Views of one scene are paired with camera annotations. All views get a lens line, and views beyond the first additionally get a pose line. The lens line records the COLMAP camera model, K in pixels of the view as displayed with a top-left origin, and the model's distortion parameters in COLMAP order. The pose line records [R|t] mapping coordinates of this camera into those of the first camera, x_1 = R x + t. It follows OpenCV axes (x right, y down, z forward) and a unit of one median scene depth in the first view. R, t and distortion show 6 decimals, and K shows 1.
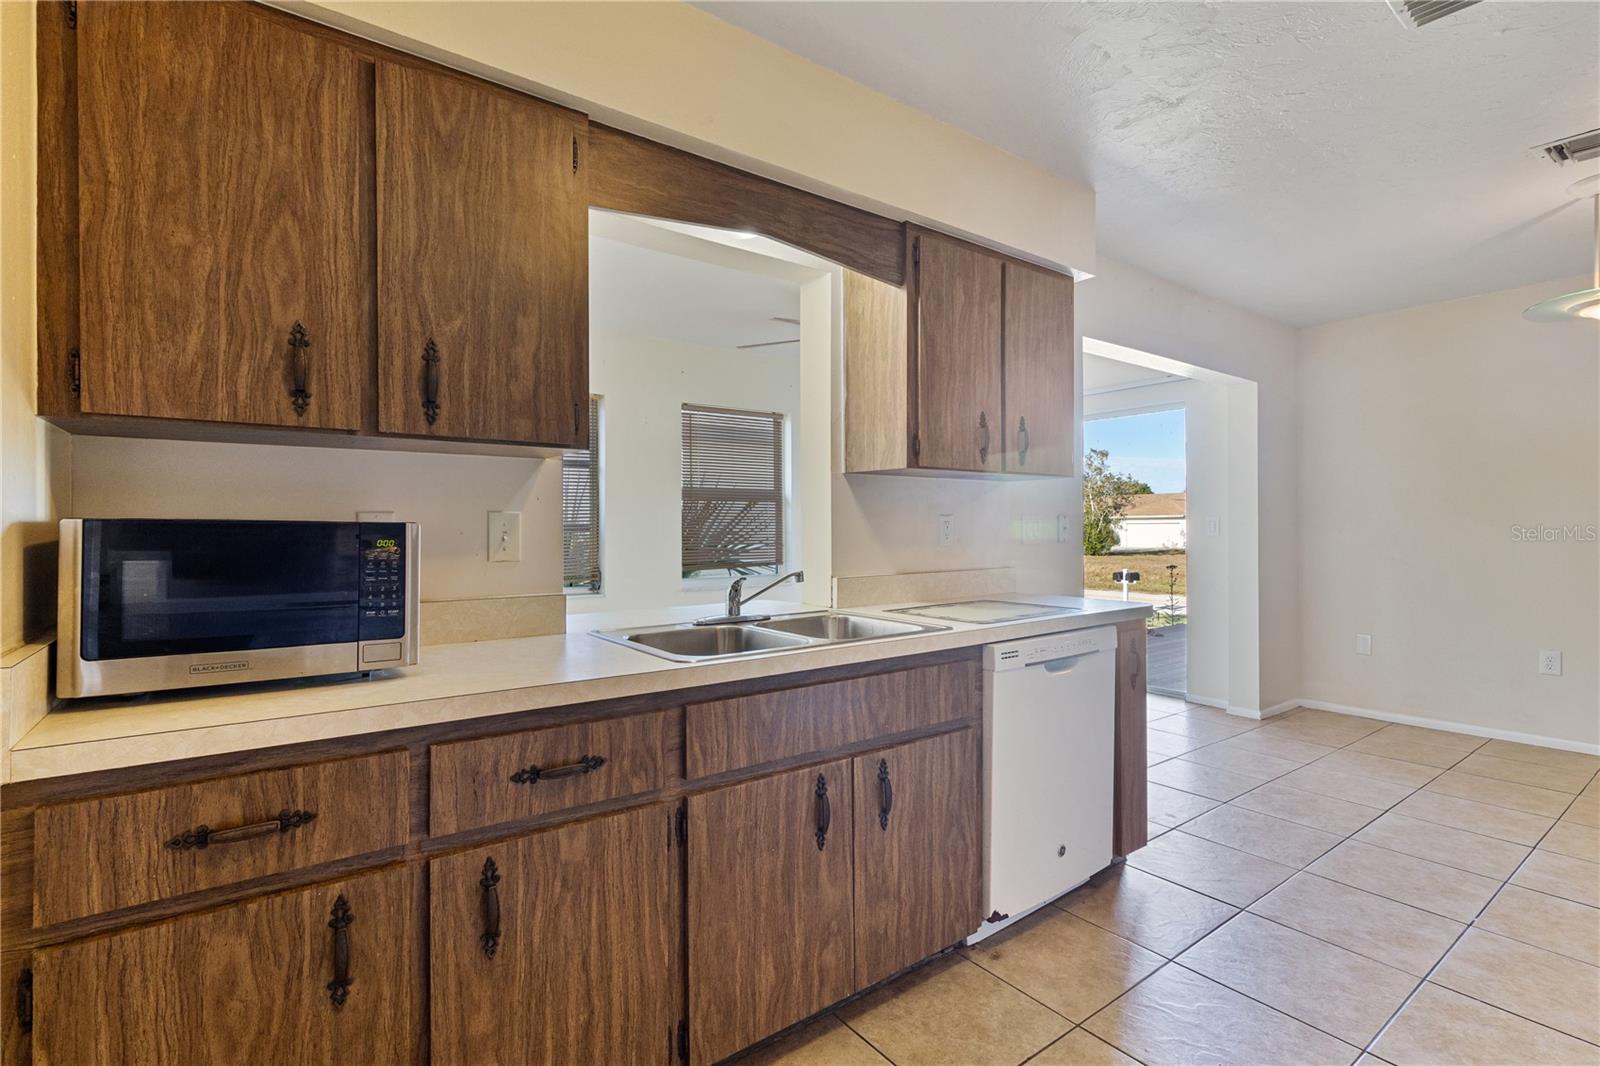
lens RADIAL K [[734.5, 0, 794.1], [0, 734.5, 525.5], [0, 0, 1]] dist [0.001940, 0.003550]
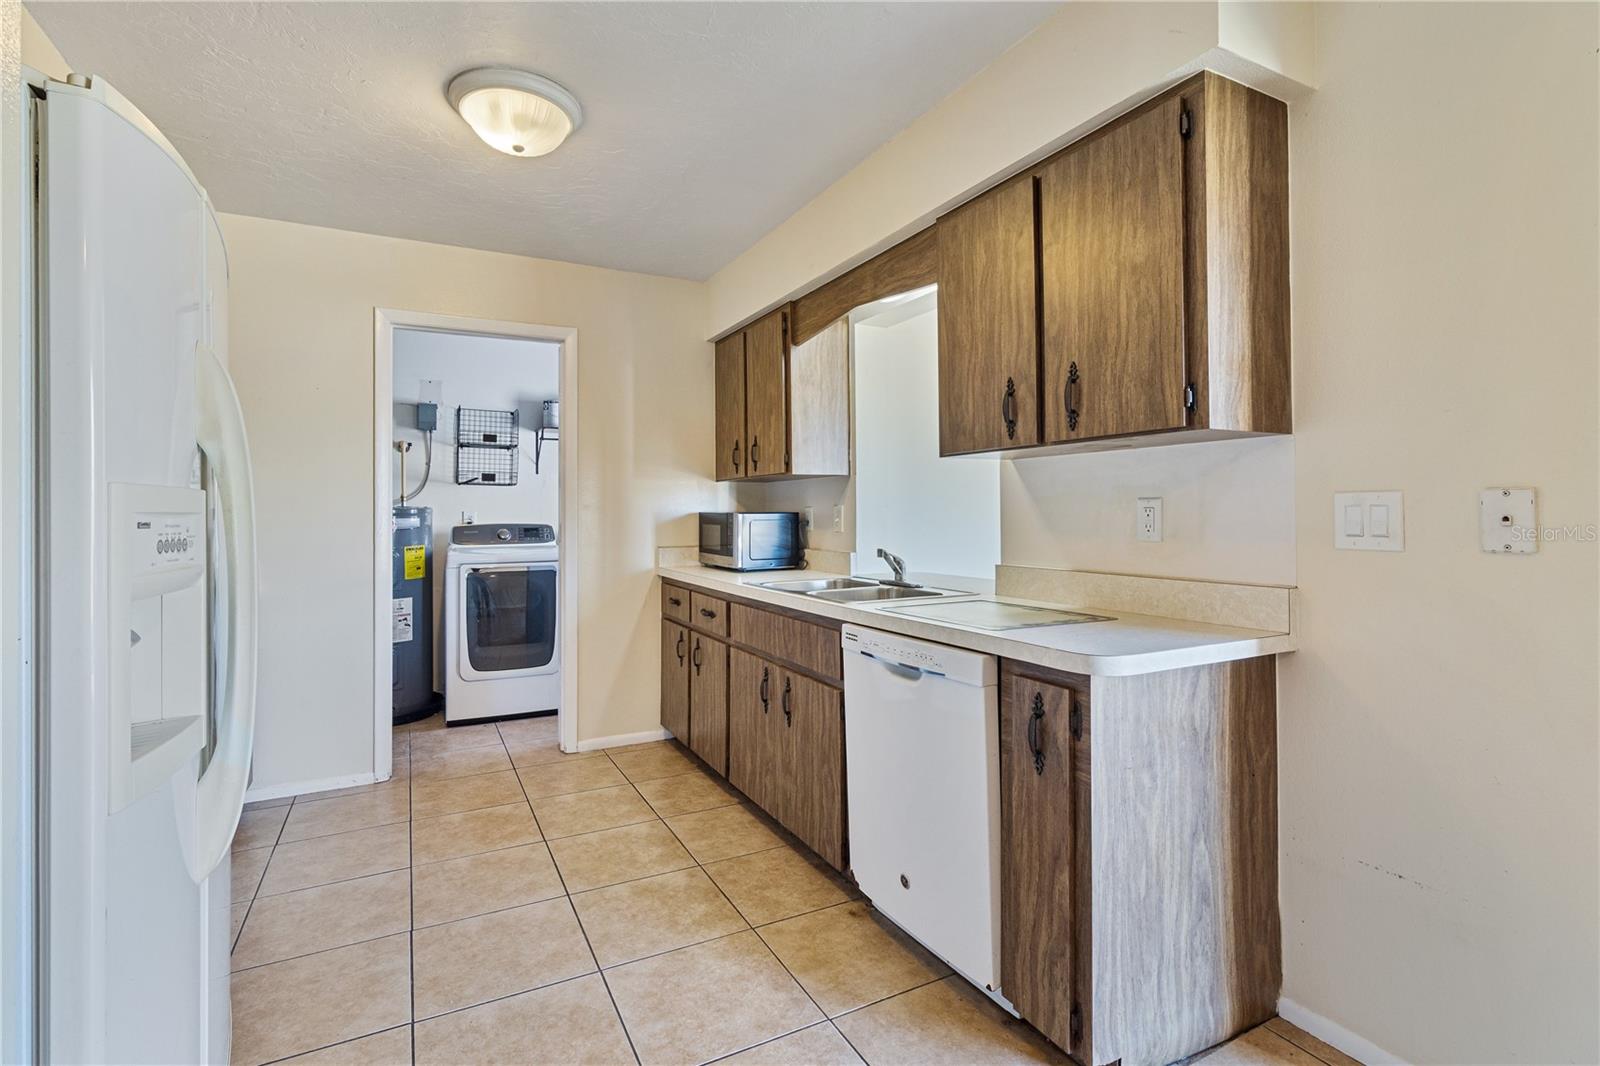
lens RADIAL K [[791.3, 0, 835.7], [0, 791.3, 507.8], [0, 0, 1]] dist [0.004296, 0.000663]
pose [[-0.132642, -0.003390, -0.991158, 1.472921], [0.004256, 0.999983, -0.003990, -0.005603], [0.991155, -0.004748, -0.132626, 1.162995]]
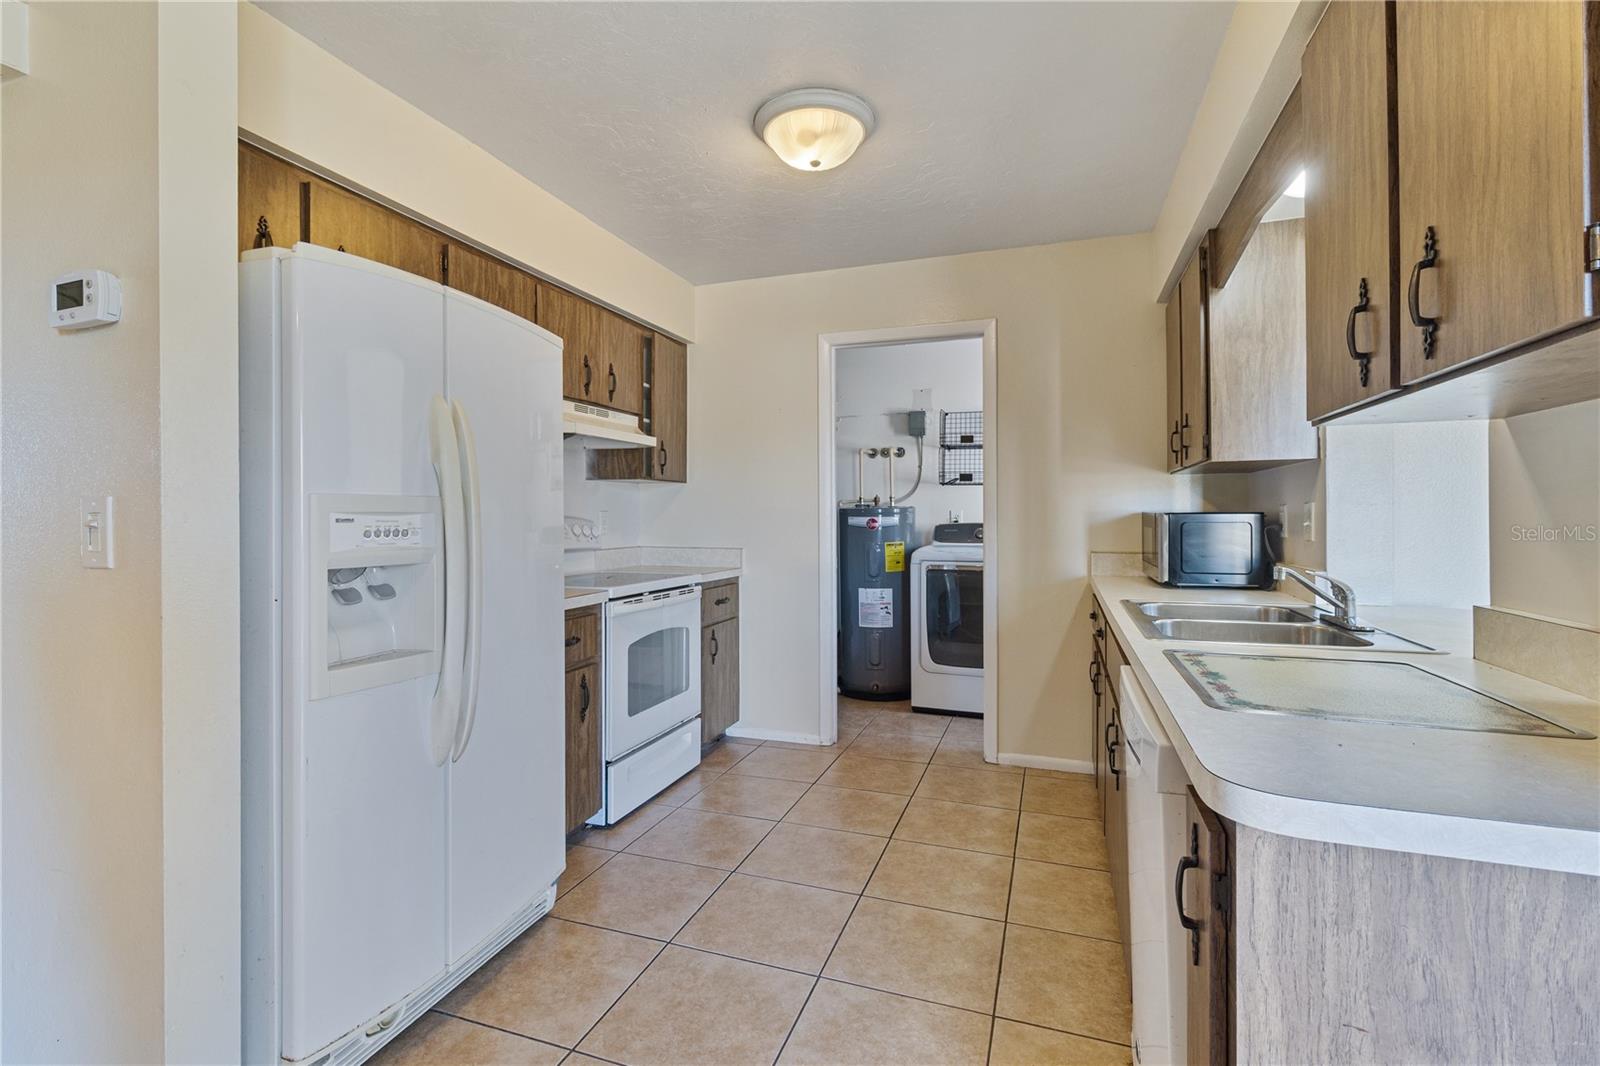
lens RADIAL K [[791.3, 0, 748.7], [0, 791.3, 512.9], [0, 0, 1]] dist [0.004296, 0.000663]
pose [[-0.848602, 0.002346, -0.529027, 1.096646], [0.002296, 0.999997, 0.000752, -0.005122], [0.529027, -0.000577, -0.848605, 1.541632]]
